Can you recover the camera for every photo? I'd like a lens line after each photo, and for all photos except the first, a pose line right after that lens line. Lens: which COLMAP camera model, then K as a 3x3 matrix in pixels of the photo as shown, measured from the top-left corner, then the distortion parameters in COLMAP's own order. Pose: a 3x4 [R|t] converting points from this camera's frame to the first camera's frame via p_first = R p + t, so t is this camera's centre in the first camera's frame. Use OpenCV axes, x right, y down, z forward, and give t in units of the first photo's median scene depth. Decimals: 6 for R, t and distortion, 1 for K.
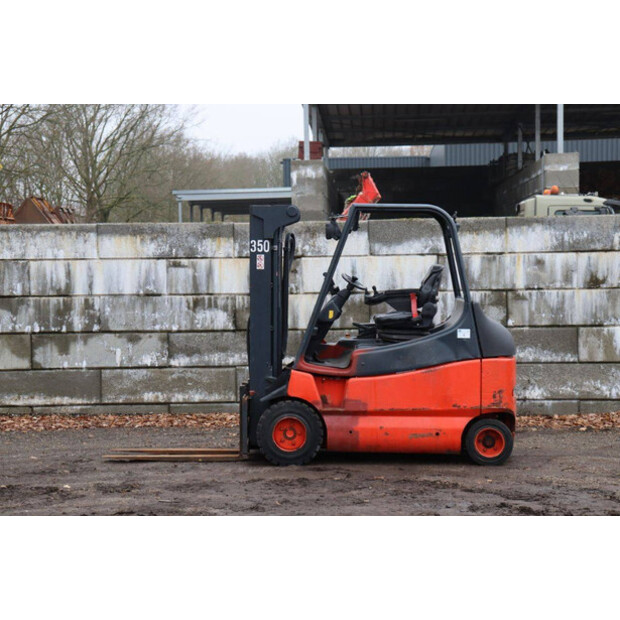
lens RADIAL K [[1431.8, 0, 310.0], [0, 1431.8, 310.0], [0, 0, 1]] dist [0.458936, -0.251019]
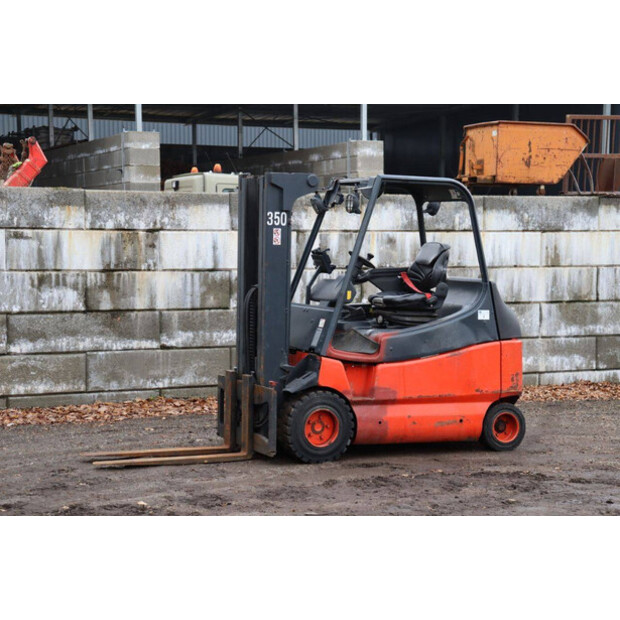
lens RADIAL K [[1352.7, 0, 310.0], [0, 1352.7, 310.0], [0, 0, 1]] dist [0.394567, 0.441810]
pose [[0.900285, -0.007020, 0.435243, -0.296293], [-0.001578, 0.999811, 0.019390, -0.003252], [-0.435297, -0.018143, 0.900104, 0.178151]]
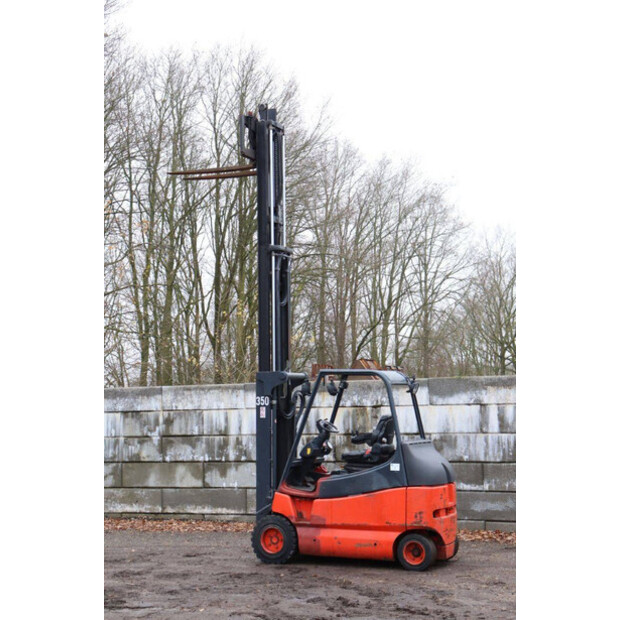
lens RADIAL K [[1143.7, 0, 299.2], [0, 1143.7, 309.3], [0, 0, 1]] dist [0.238664, 0.055279]
pose [[0.928414, -0.035840, -0.369815, 0.319386], [-0.006505, 0.993616, -0.112624, -0.006125], [0.371491, 0.106967, 0.922254, -0.018558]]
